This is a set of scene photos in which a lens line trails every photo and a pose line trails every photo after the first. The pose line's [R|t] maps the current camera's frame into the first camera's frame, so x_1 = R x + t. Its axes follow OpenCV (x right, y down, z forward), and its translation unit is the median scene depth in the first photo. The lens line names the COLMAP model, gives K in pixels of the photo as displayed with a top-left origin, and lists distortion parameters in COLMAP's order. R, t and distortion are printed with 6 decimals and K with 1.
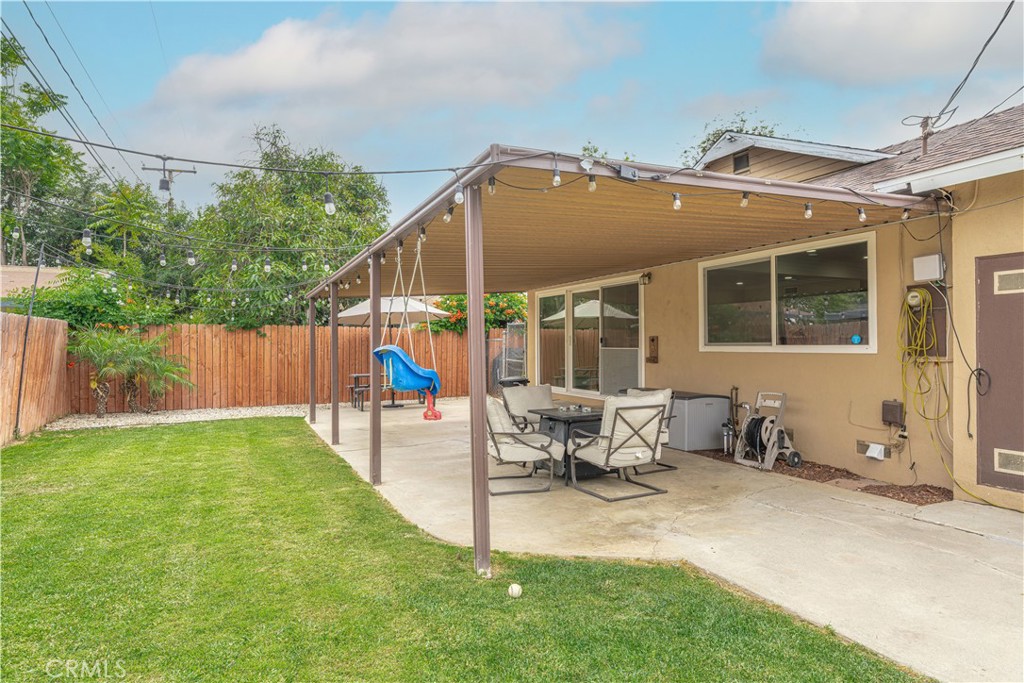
lens RADIAL K [[606.4, 0, 512.0], [0, 606.4, 341.5], [0, 0, 1]] dist [0.002399, 0.000452]
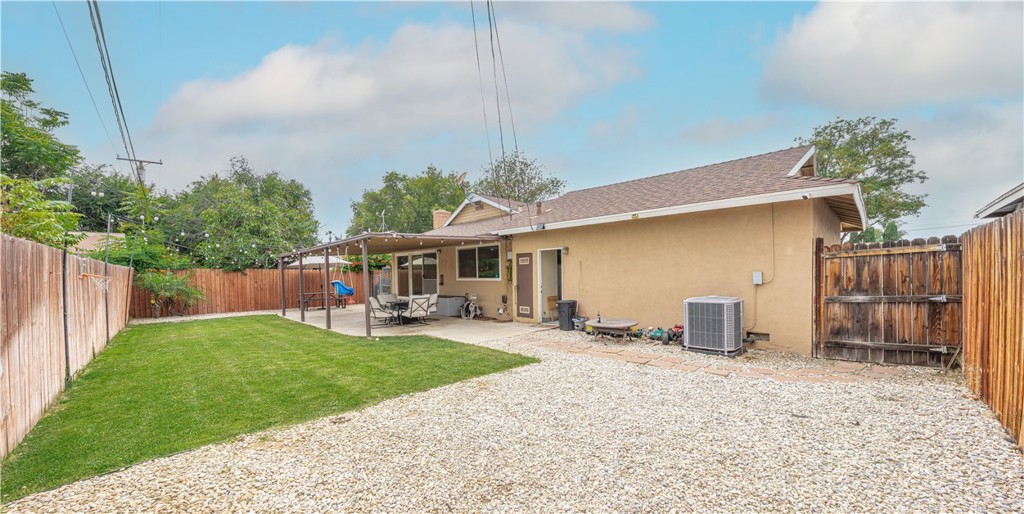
lens RADIAL K [[358.0, 0, 513.4], [0, 358.0, 290.6], [0, 0, 1]] dist [-0.001108, -0.000102]
pose [[0.946064, -0.021472, 0.323269, 0.036302], [0.006380, 0.998843, 0.047672, -0.012455], [-0.323918, -0.043038, 0.945106, -0.572637]]
